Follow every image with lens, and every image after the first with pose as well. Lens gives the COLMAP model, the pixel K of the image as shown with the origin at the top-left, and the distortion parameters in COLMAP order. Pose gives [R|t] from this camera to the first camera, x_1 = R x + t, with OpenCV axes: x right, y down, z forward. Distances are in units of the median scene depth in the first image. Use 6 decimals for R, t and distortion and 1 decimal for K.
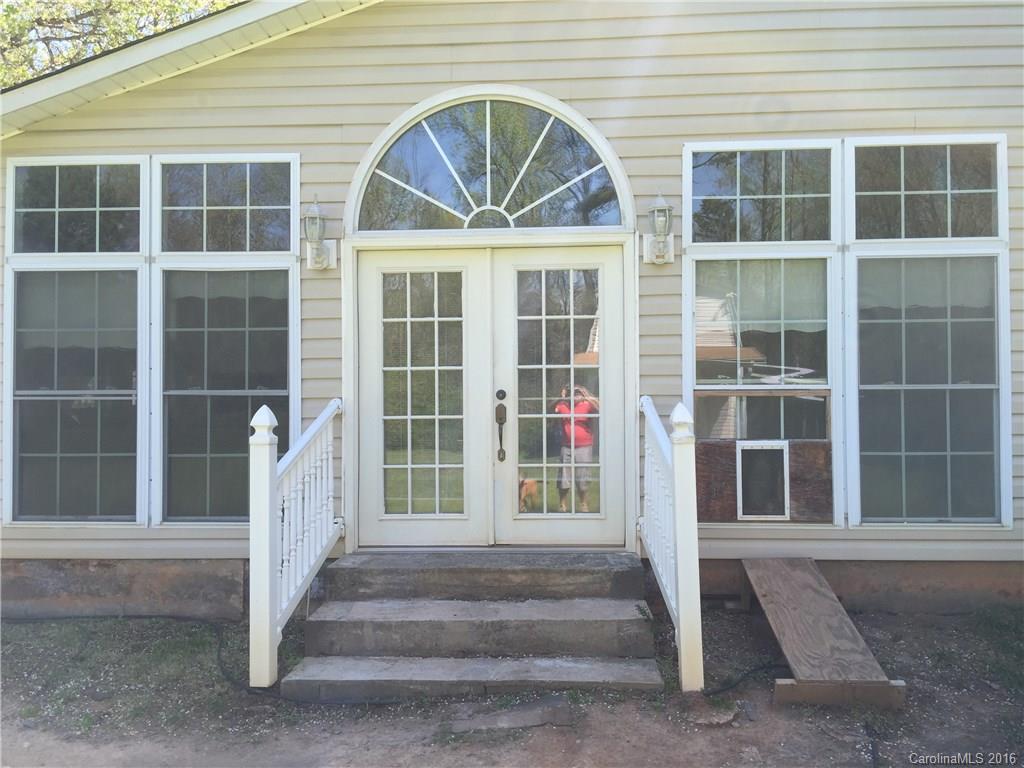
lens RADIAL K [[859.9, 0, 512.1], [0, 859.9, 382.0], [0, 0, 1]] dist [0.002403, -0.006283]
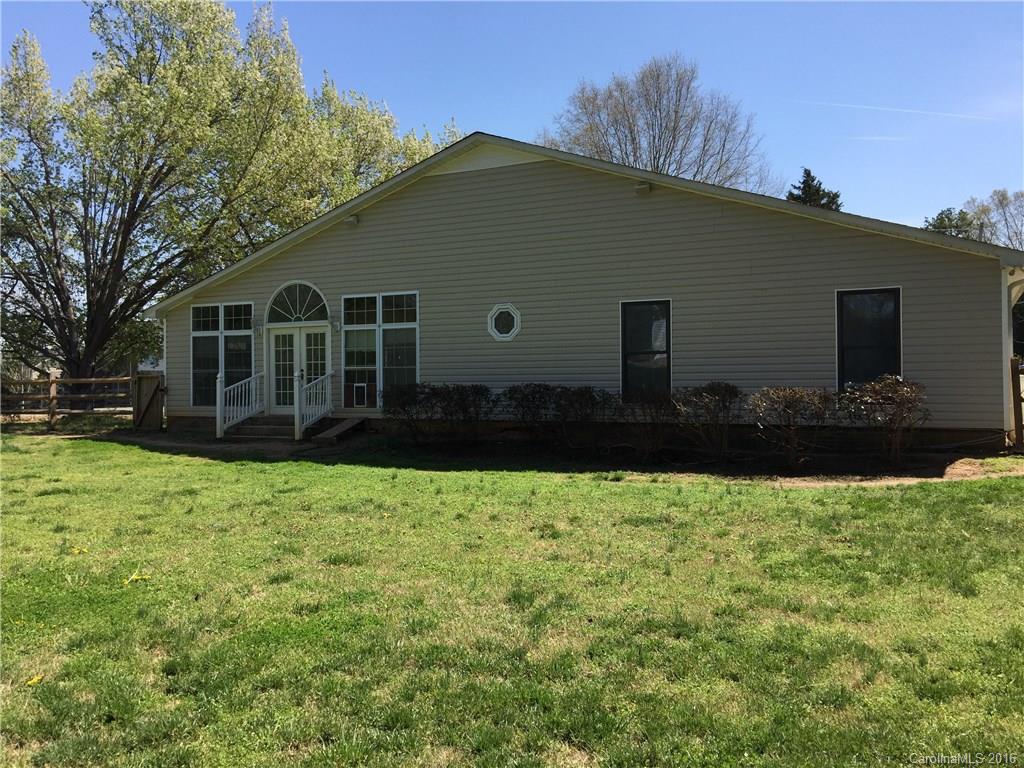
lens RADIAL K [[859.9, 0, 512.1], [0, 859.9, 383.9], [0, 0, 1]] dist [0.002403, -0.006283]
pose [[0.916214, 0.003682, -0.400673, 2.104128], [0.004945, 0.999778, 0.020496, 0.002461], [0.400659, -0.020761, 0.915992, -1.776169]]
